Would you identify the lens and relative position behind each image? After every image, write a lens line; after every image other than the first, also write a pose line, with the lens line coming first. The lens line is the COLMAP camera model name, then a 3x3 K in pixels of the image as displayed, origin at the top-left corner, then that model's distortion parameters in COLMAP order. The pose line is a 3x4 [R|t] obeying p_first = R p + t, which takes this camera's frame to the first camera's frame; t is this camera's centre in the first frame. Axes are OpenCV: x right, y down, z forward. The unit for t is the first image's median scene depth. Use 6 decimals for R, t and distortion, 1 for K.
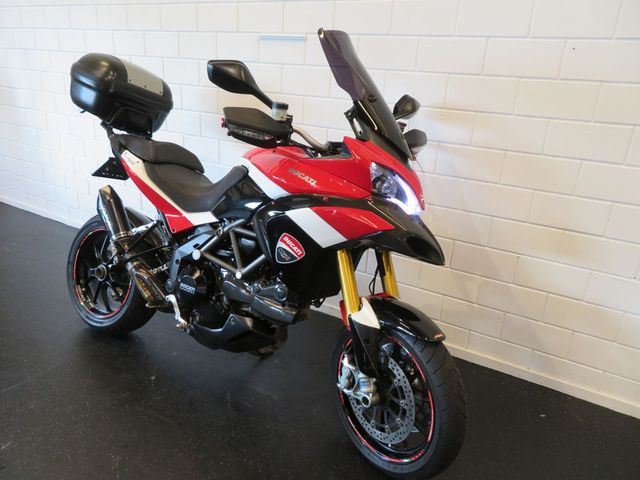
lens RADIAL K [[456.0, 0, 320.0], [0, 456.0, 240.0], [0, 0, 1]] dist [-0.000362, -0.001615]
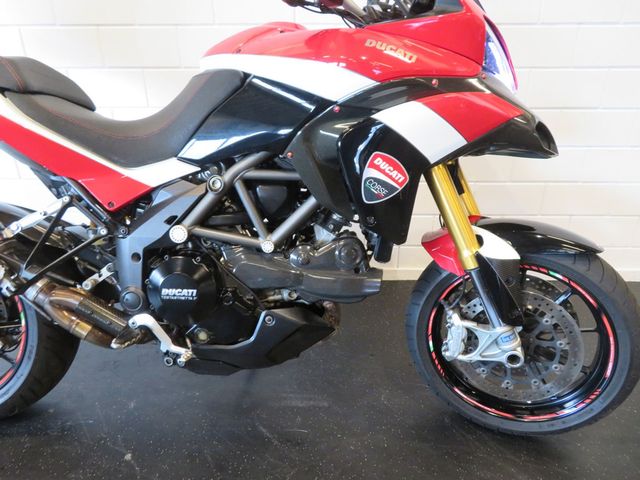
lens RADIAL K [[456.0, 0, 320.0], [0, 456.0, 240.0], [0, 0, 1]] dist [-0.000362, -0.001615]
pose [[0.873848, -0.257169, 0.412619, -0.357709], [0.216769, 0.965719, 0.142819, -0.004209], [-0.435203, -0.035359, 0.899638, 0.404850]]
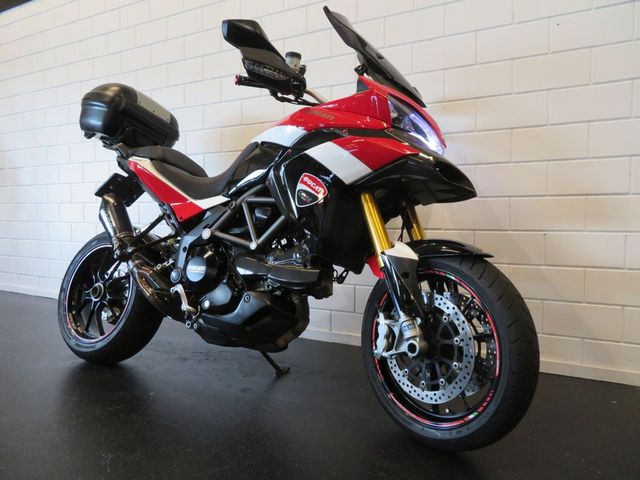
lens RADIAL K [[456.0, 0, 320.0], [0, 456.0, 240.0], [0, 0, 1]] dist [-0.000362, -0.001615]
pose [[0.997582, -0.062885, 0.029581, -0.069256], [0.068782, 0.954271, -0.290921, 0.332303], [-0.009934, 0.292252, 0.956290, 0.115158]]
